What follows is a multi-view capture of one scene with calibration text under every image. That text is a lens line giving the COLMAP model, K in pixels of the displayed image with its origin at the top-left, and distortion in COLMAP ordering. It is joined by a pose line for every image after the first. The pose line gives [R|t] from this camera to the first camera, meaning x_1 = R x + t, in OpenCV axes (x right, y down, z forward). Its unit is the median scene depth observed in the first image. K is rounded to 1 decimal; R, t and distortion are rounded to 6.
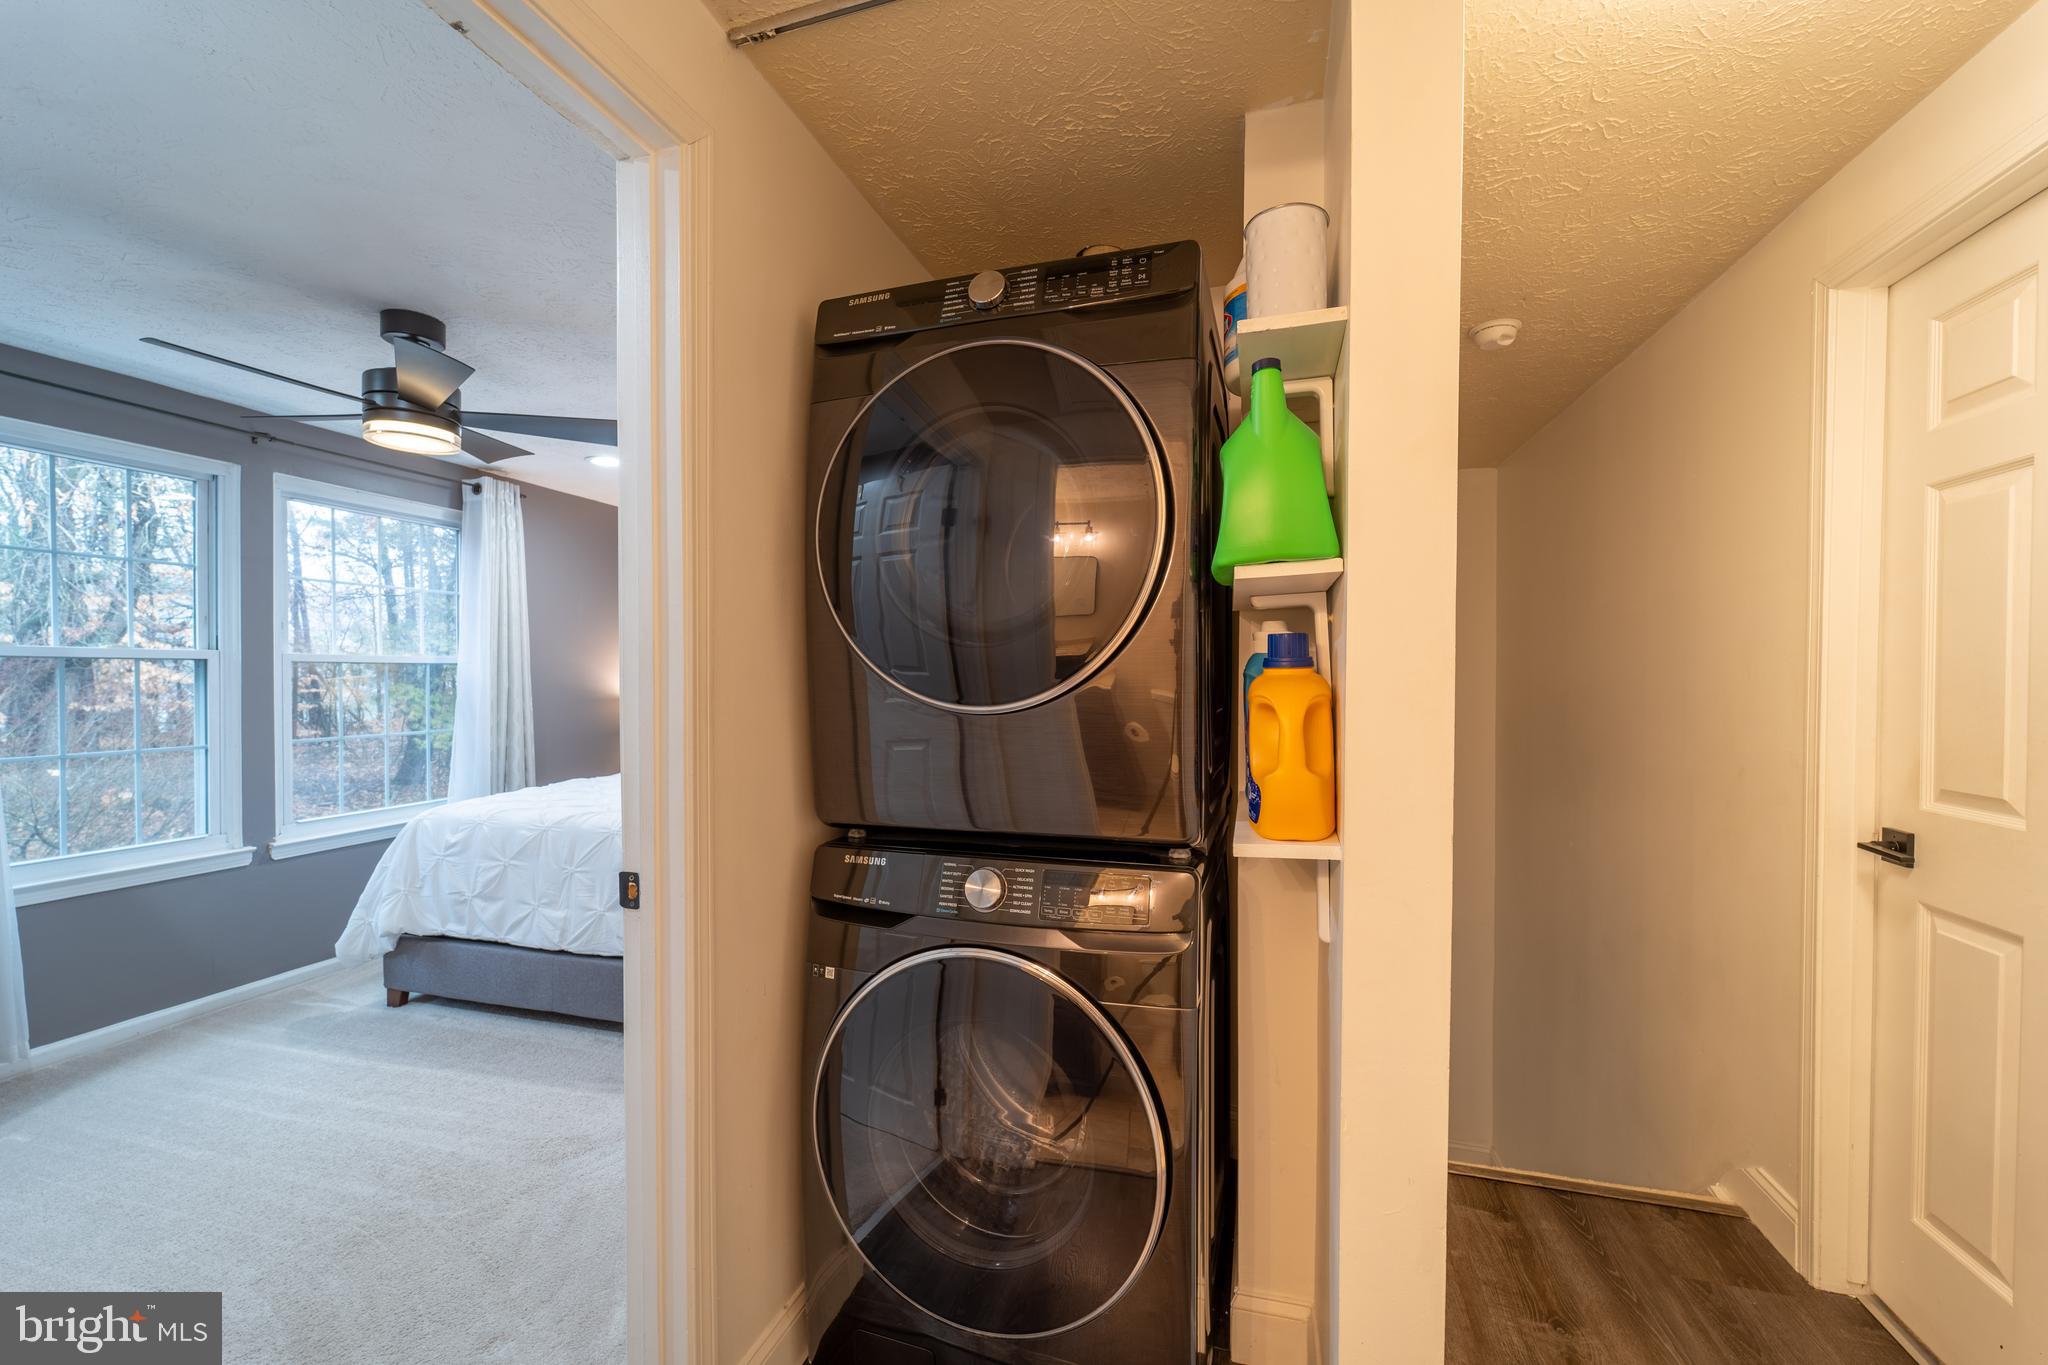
lens RADIAL K [[788.6, 0, 1025.8], [0, 788.6, 693.7], [0, 0, 1]] dist [-0.000768, -0.000407]
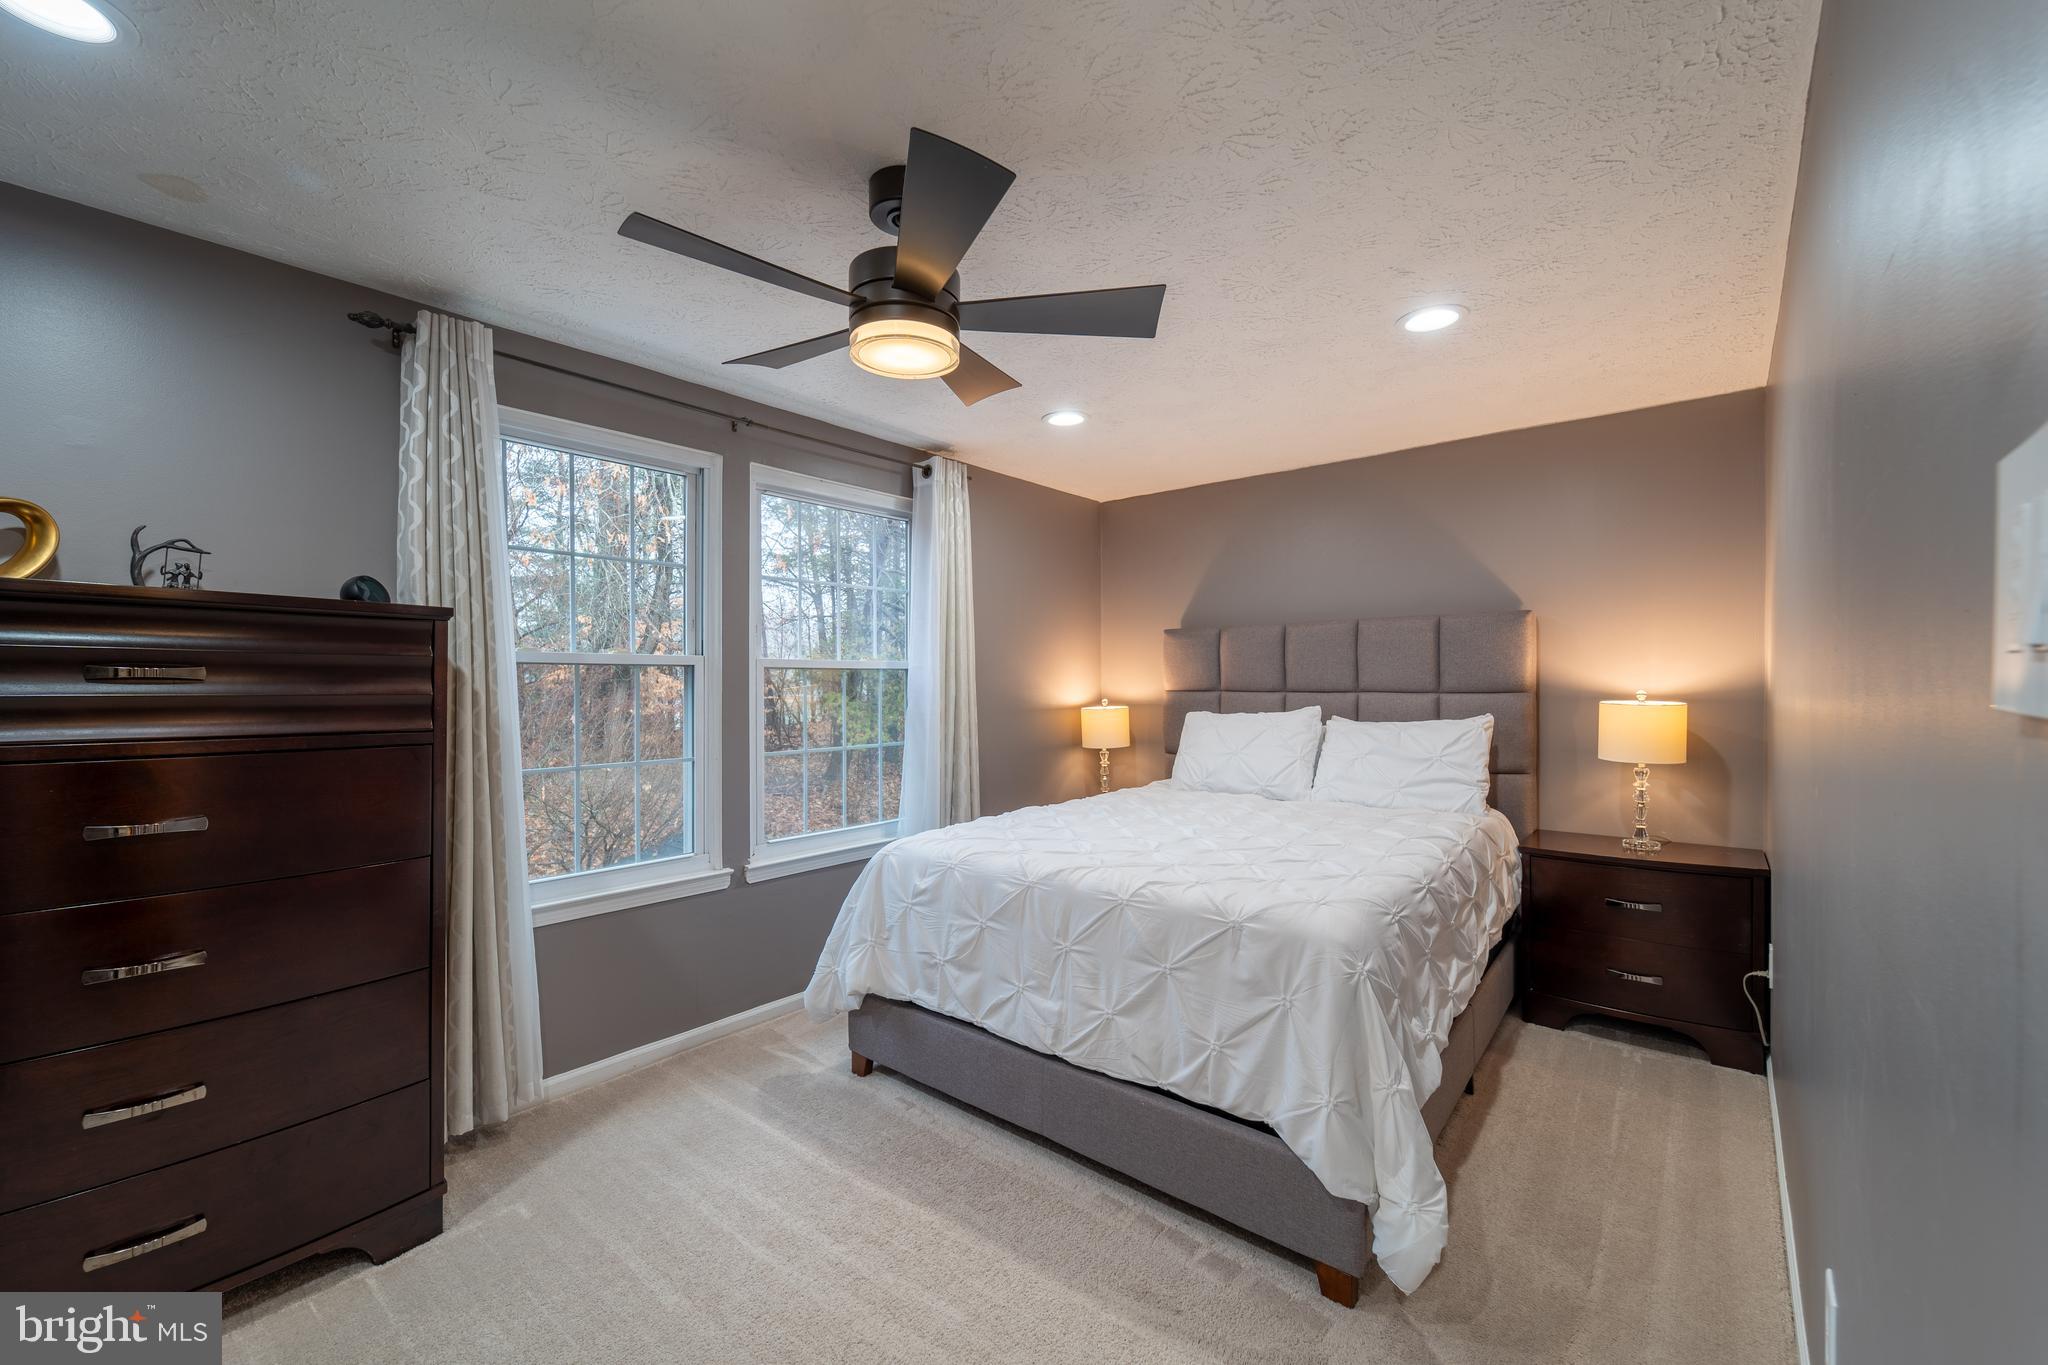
lens RADIAL K [[796.0, 0, 1043.1], [0, 796.0, 697.0], [0, 0, 1]] dist [0.000854, 0.000041]
pose [[0.920089, 0.000980, -0.391709, -0.291068], [-0.003007, 0.999985, -0.004560, -0.003639], [0.391698, 0.005373, 0.920078, 0.295523]]
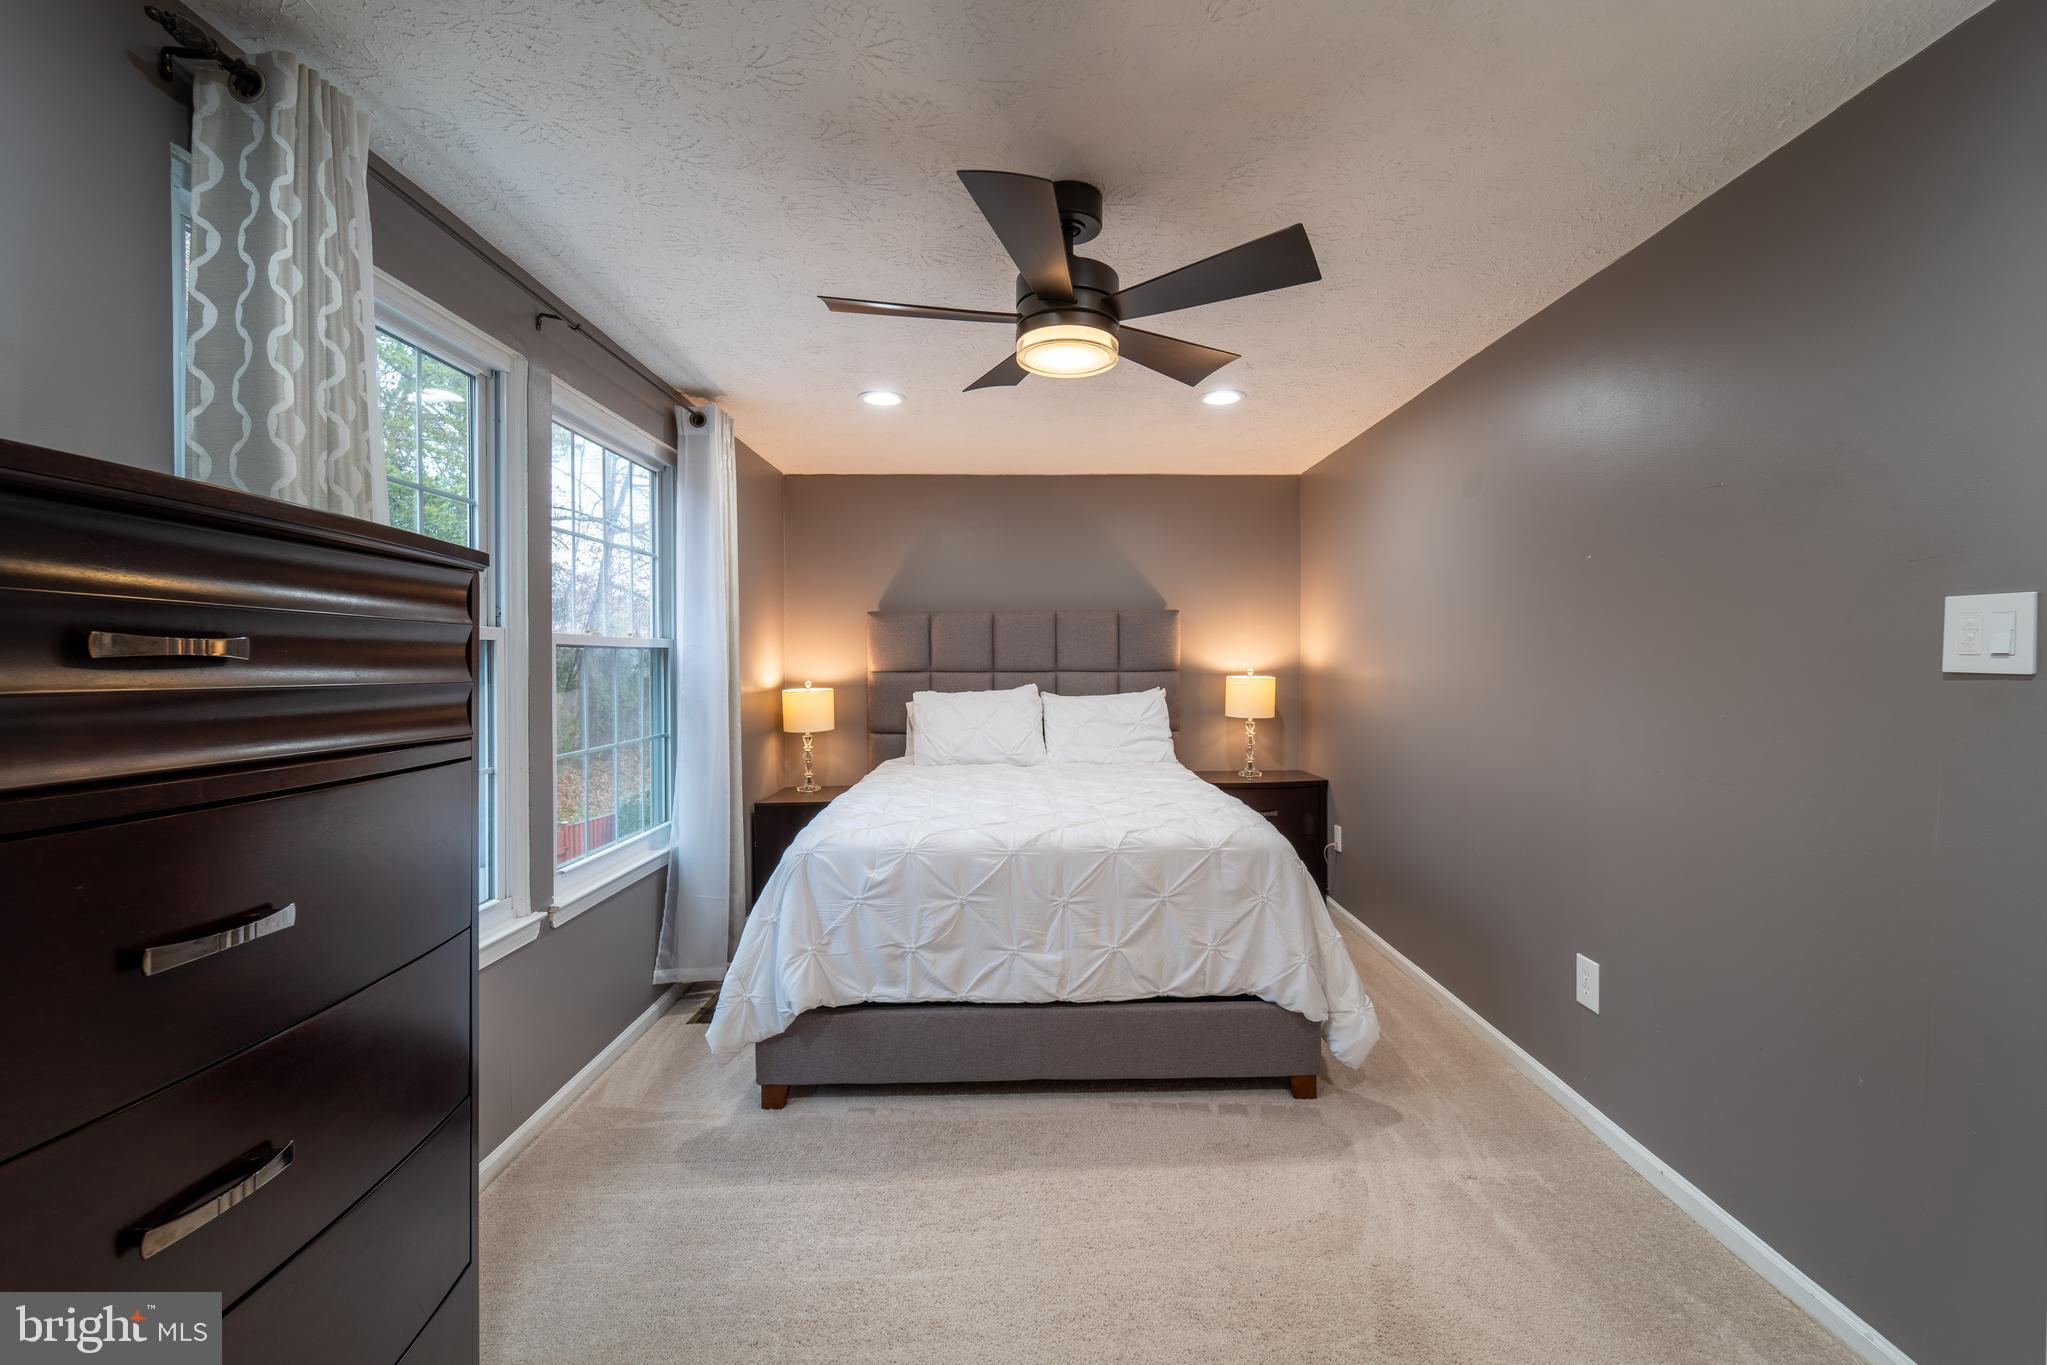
lens RADIAL K [[812.5, 0, 1023.5], [0, 812.5, 682.5], [0, 0, 1]] dist [0.000578, -0.000351]
pose [[0.957162, -0.014524, 0.289188, -0.806310], [0.013936, 0.999895, 0.004091, -0.005228], [-0.289217, 0.000114, 0.957263, 0.199273]]
